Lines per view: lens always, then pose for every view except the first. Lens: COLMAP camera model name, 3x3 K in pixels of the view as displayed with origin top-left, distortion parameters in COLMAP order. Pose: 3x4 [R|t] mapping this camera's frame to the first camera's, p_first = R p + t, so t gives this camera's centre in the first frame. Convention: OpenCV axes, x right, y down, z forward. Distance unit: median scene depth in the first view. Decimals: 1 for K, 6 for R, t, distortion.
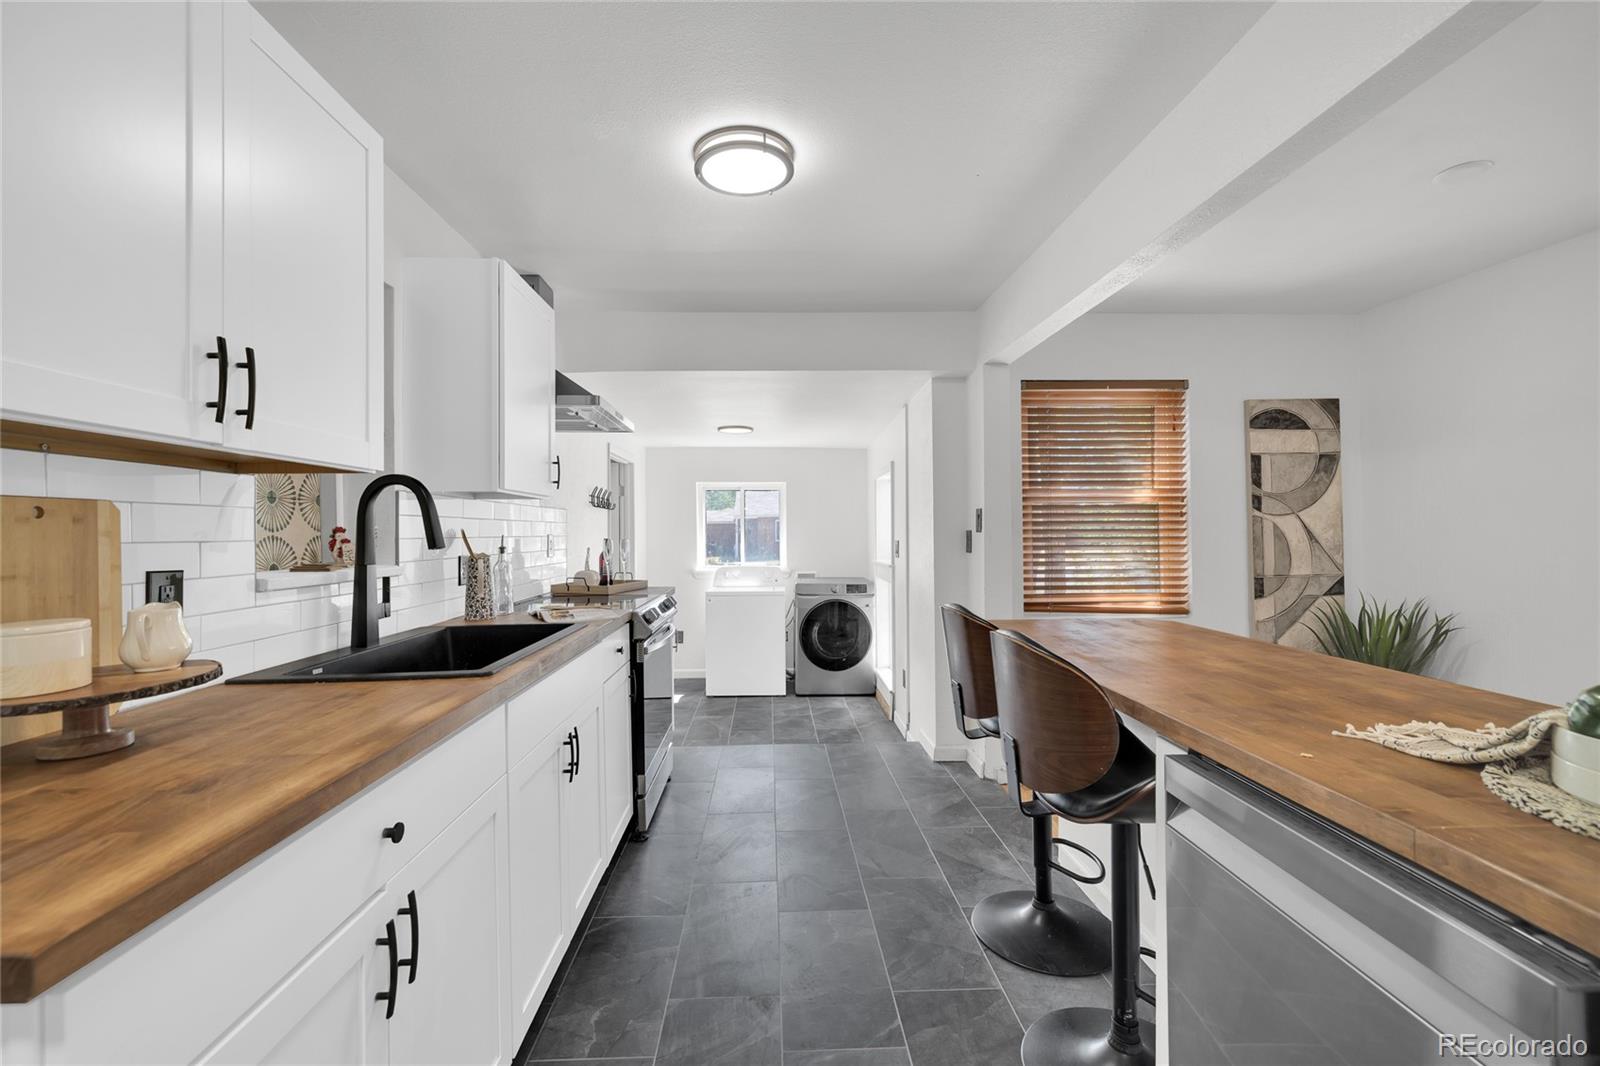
lens RADIAL K [[673.4, 0, 798.3], [0, 673.4, 532.0], [0, 0, 1]] dist [-0.002838, 0.000689]
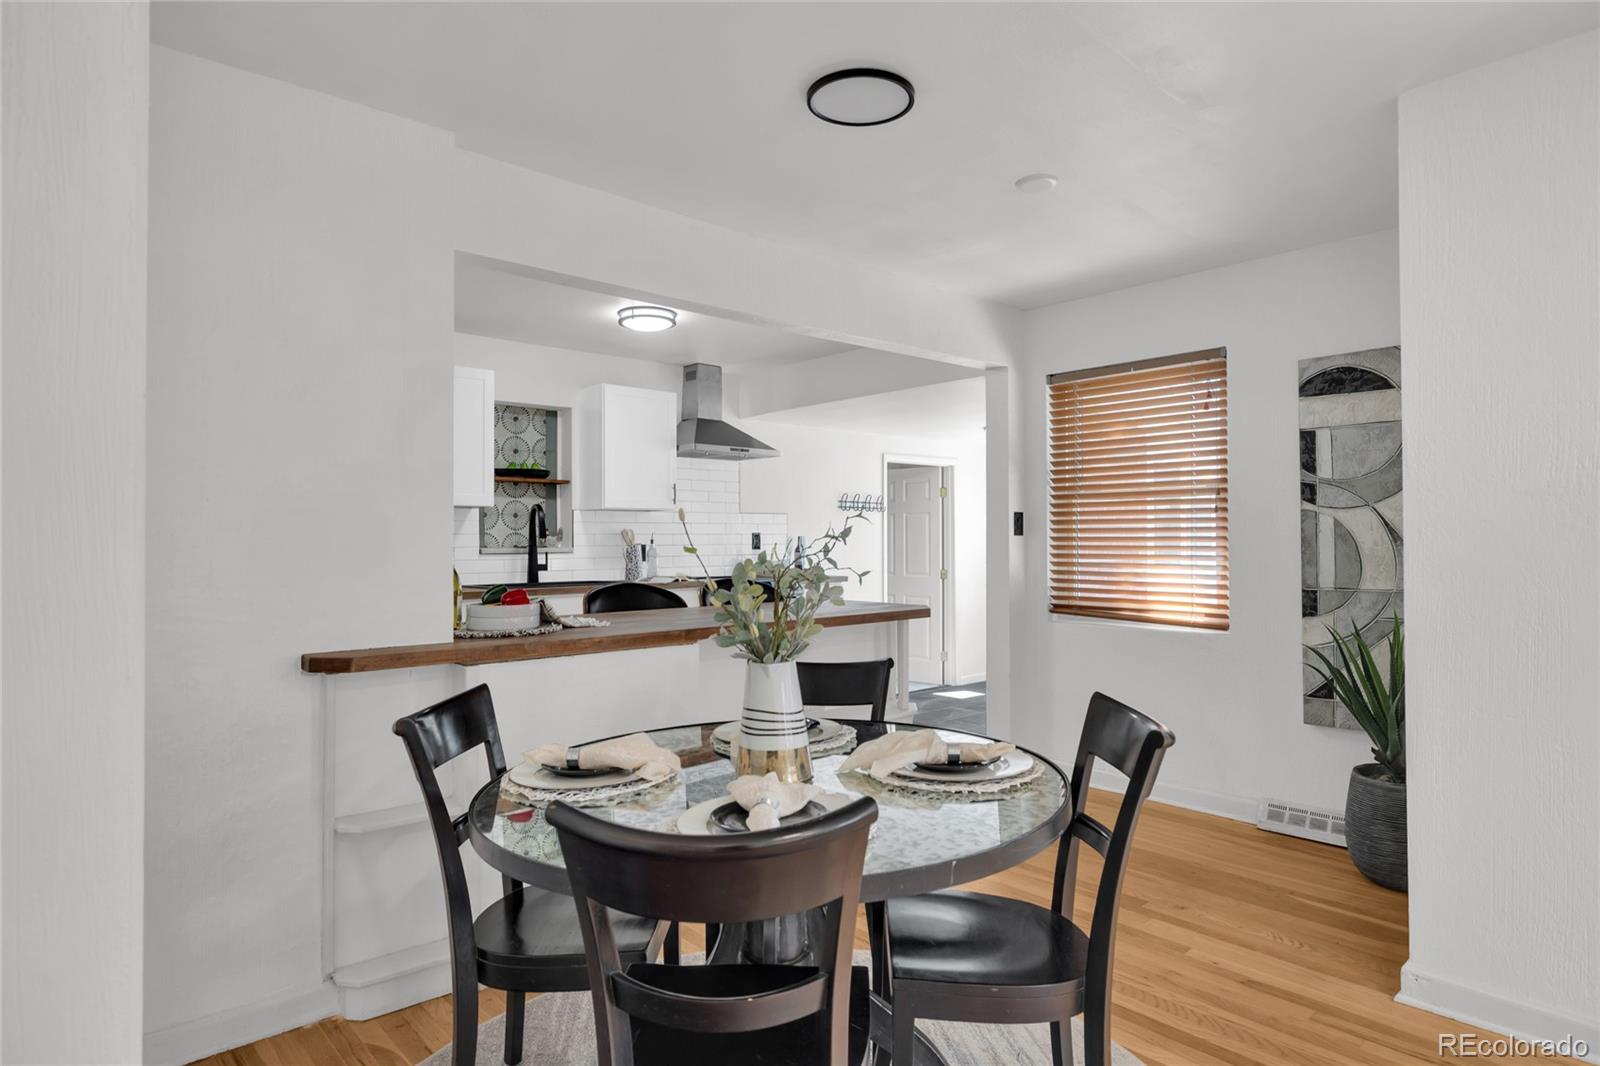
lens RADIAL K [[898.6, 0, 798.6], [0, 898.6, 531.3], [0, 0, 1]] dist [-0.005322, 0.004420]
pose [[0.636601, 0.000179, -0.771194, 1.099905], [0.000103, 1.000000, 0.000317, 0.000117], [0.771194, -0.000281, 0.636601, -0.103214]]
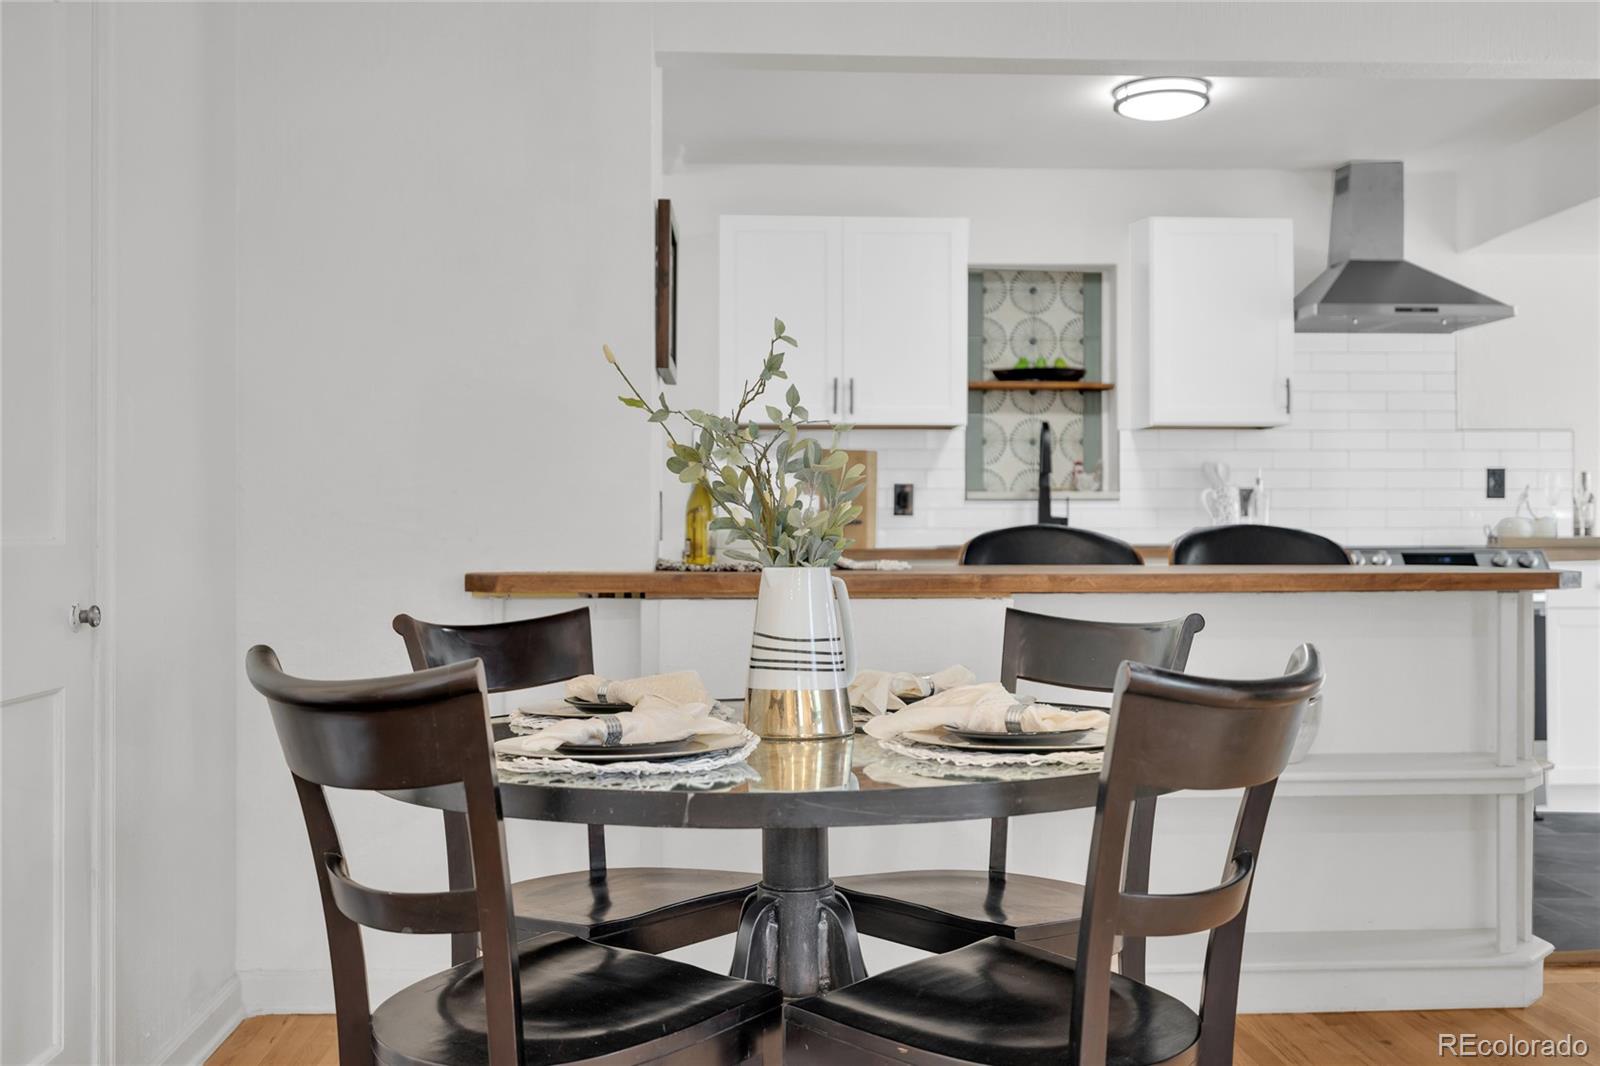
lens RADIAL K [[1550.8, 0, 798.1], [0, 1550.8, 535.2], [0, 0, 1]] dist [0.007074, 0.000000]
pose [[0.015090, 0.006293, -0.999866, 1.293766], [0.005056, 0.999967, 0.006370, 0.062207], [0.999873, -0.005152, 0.015057, 0.218267]]
